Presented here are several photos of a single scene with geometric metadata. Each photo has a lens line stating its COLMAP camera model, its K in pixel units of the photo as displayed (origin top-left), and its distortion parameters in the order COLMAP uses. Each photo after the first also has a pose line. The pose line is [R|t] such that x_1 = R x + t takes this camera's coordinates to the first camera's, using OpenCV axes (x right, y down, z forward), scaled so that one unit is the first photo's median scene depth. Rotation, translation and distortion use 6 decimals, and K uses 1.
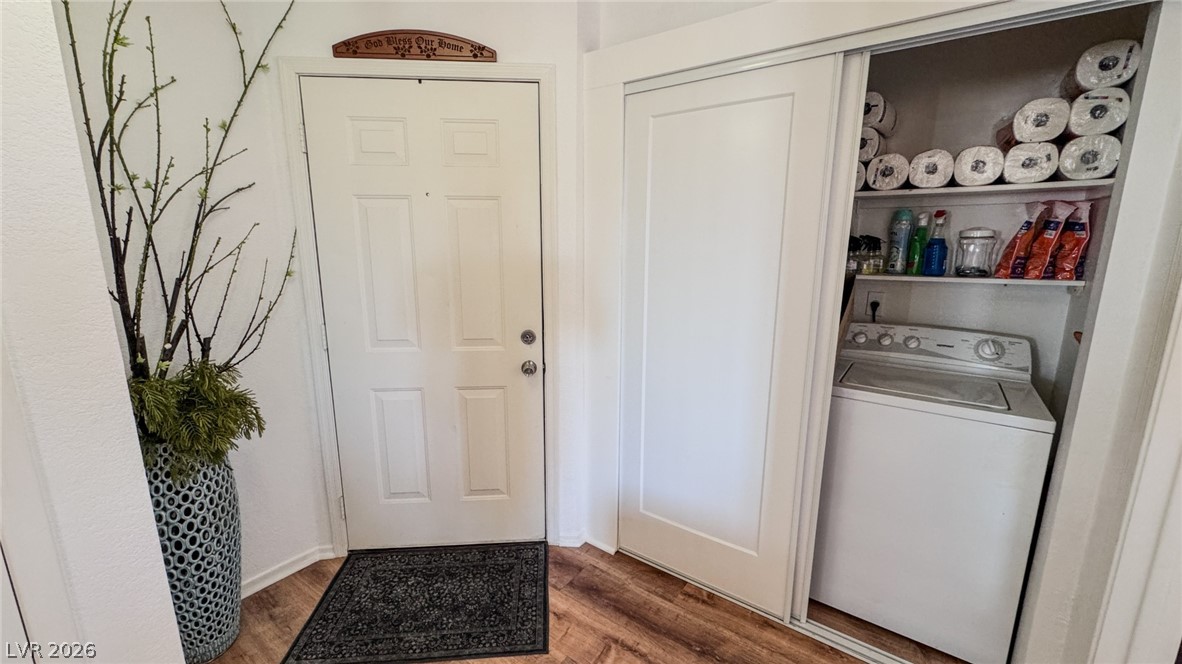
lens RADIAL K [[472.2, 0, 591.0], [0, 472.2, 332.0], [0, 0, 1]] dist [-0.002511, -0.000262]
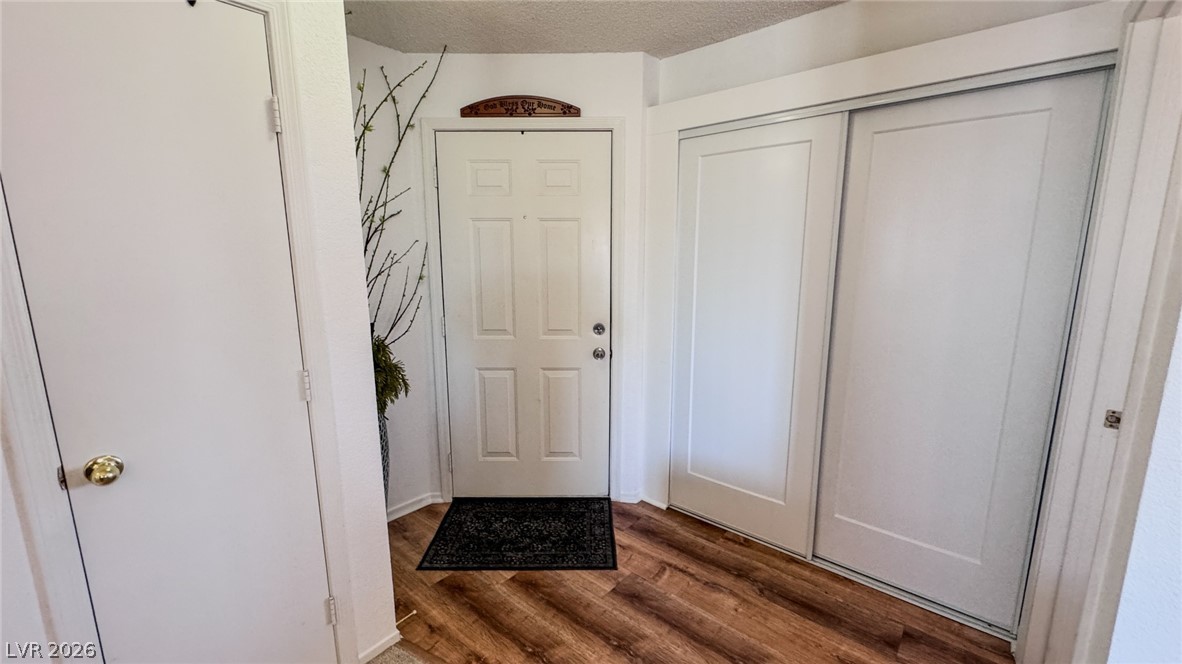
lens RADIAL K [[472.2, 0, 591.0], [0, 472.2, 332.0], [0, 0, 1]] dist [-0.002511, -0.000262]
pose [[0.996659, 0.010452, -0.081000, -0.057945], [-0.012716, 0.999541, -0.027493, 0.059712], [0.080675, 0.028431, 0.996335, -0.282431]]
